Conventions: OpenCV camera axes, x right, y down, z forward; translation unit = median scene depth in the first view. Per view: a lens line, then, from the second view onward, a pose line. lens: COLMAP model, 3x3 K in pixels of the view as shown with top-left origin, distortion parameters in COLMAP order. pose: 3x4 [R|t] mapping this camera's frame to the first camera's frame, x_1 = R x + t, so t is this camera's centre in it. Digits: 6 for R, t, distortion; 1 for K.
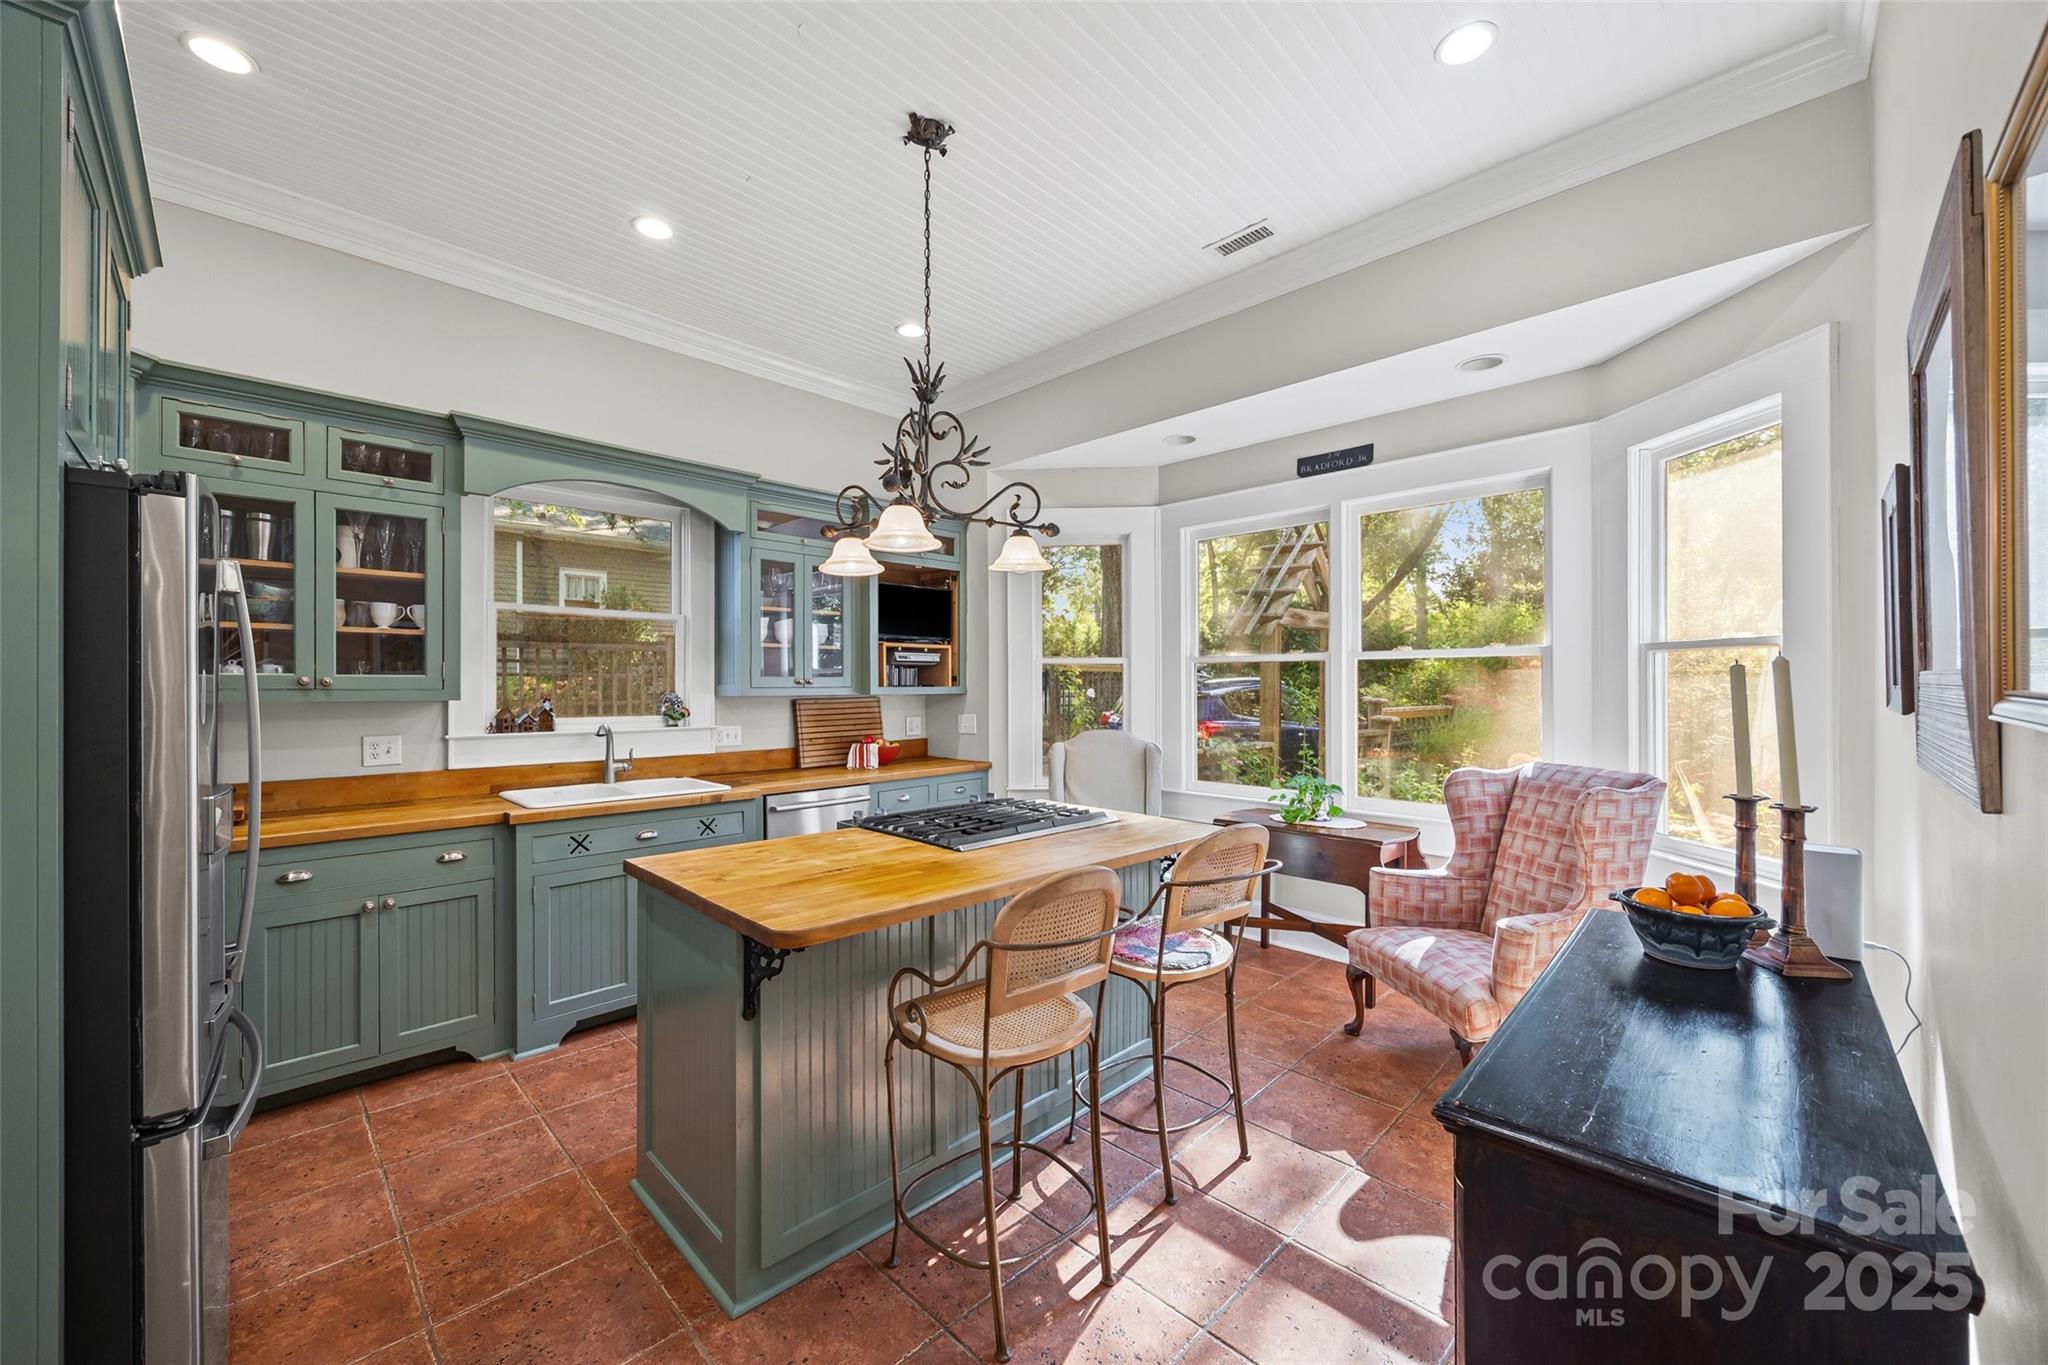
lens RADIAL K [[786.4, 0, 1031.8], [0, 786.4, 692.5], [0, 0, 1]] dist [0.000173, -0.000112]
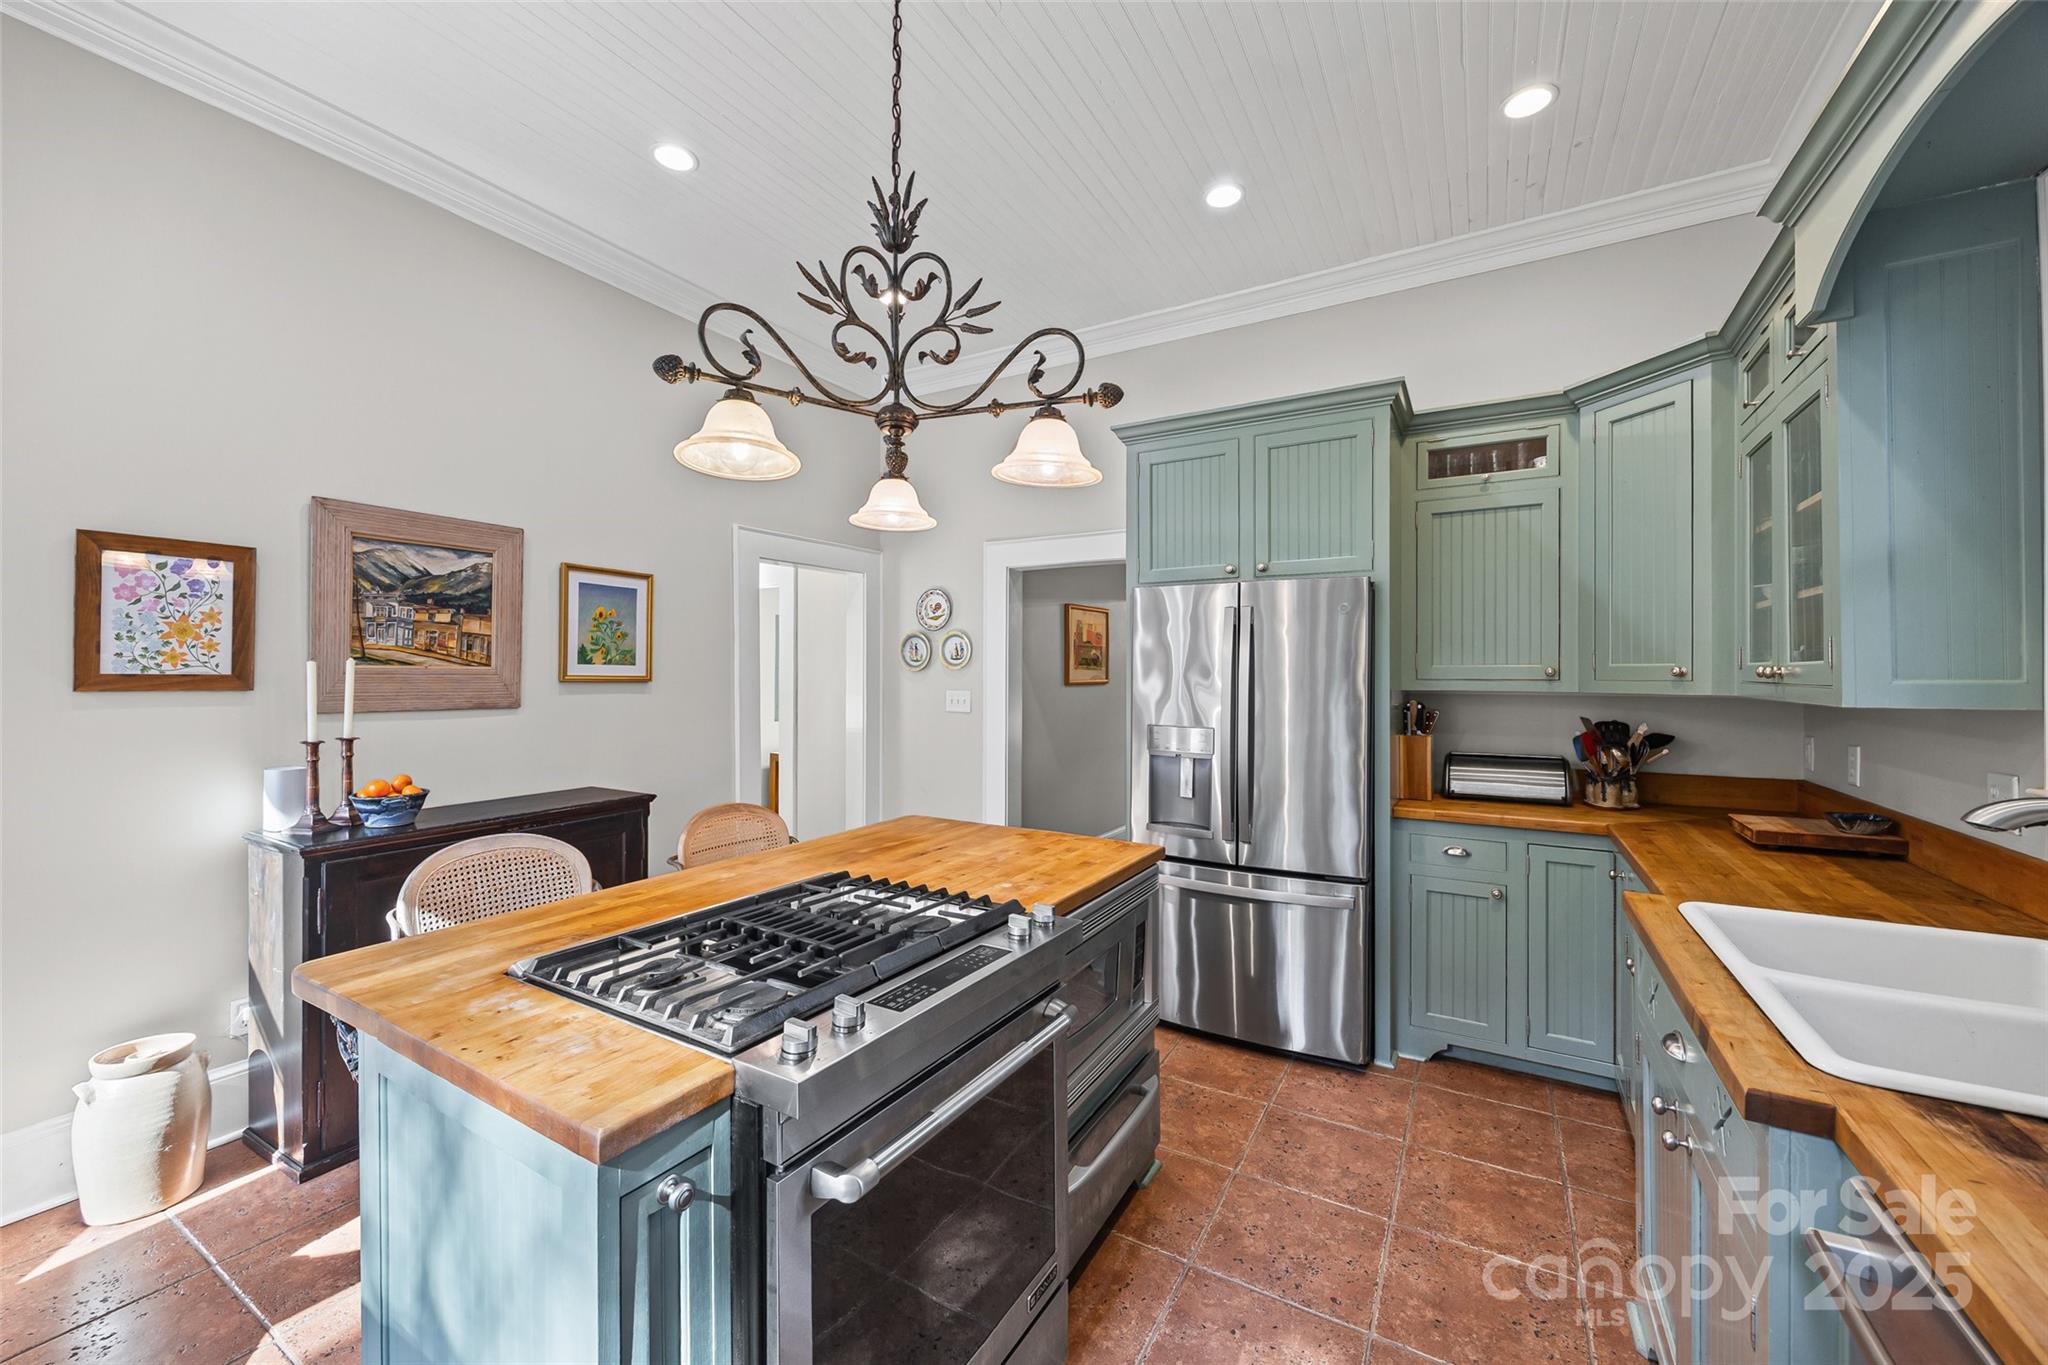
lens RADIAL K [[796.2, 0, 1024.4], [0, 796.2, 665.7], [0, 0, 1]] dist [-0.000313, -0.000040]
pose [[-0.969831, -0.004956, -0.243729, -0.050990], [-0.003429, 0.999972, -0.006689, -0.009062], [0.243755, -0.005652, -0.969820, 1.204978]]
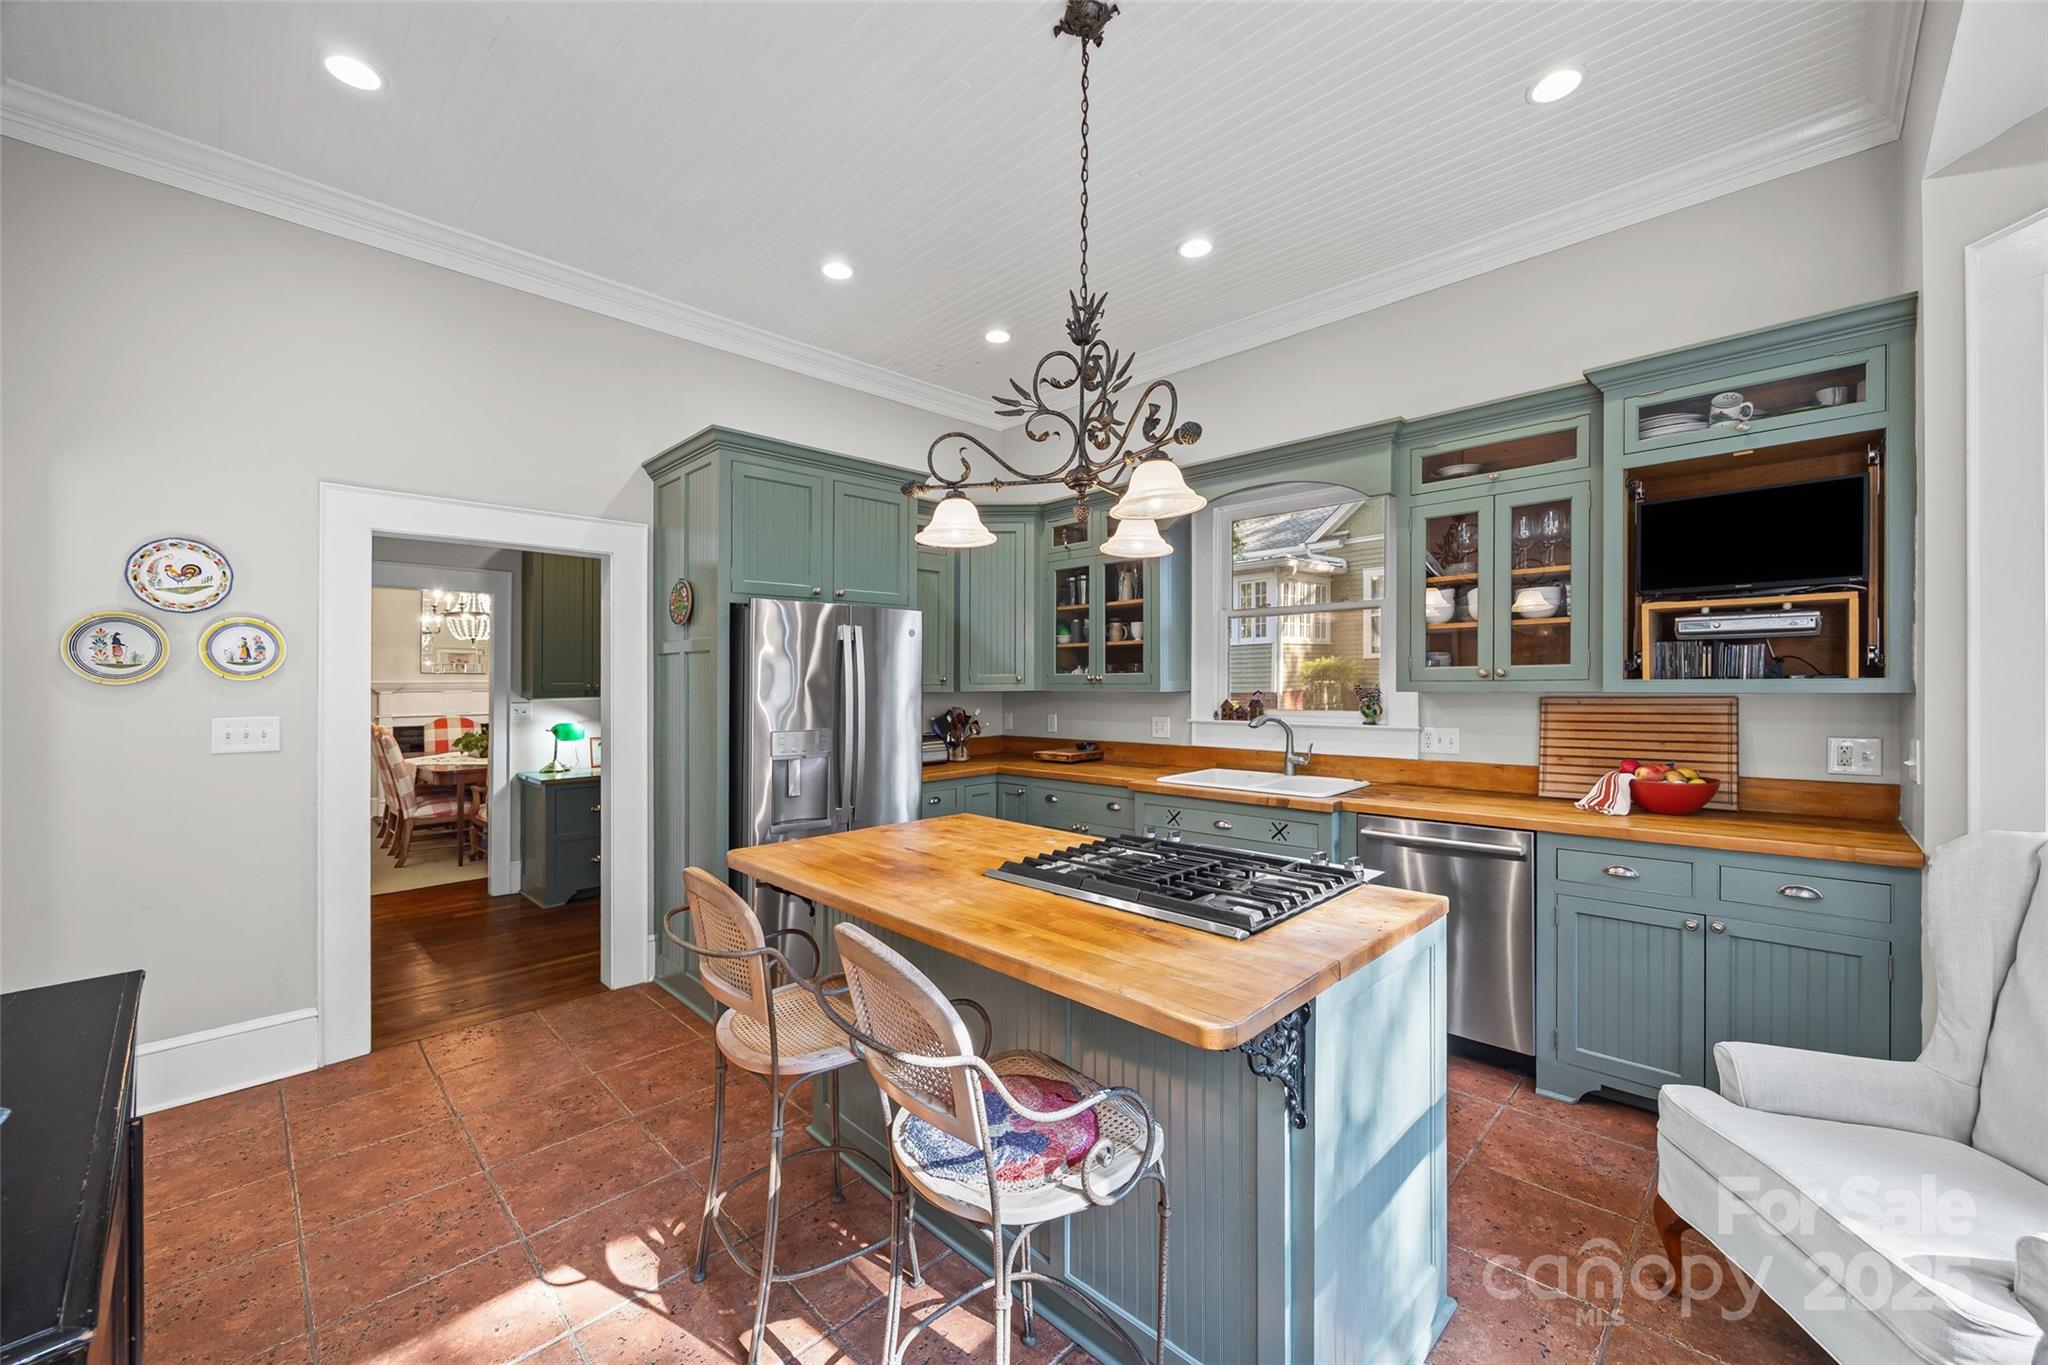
lens RADIAL K [[786.4, 0, 1031.8], [0, 786.4, 692.5], [0, 0, 1]] dist [0.000173, -0.000112]
pose [[-0.002380, 0.018620, -0.999824, 0.505640], [0.002357, 0.999824, 0.018614, -0.012729], [0.999994, -0.002312, -0.002424, 0.688795]]
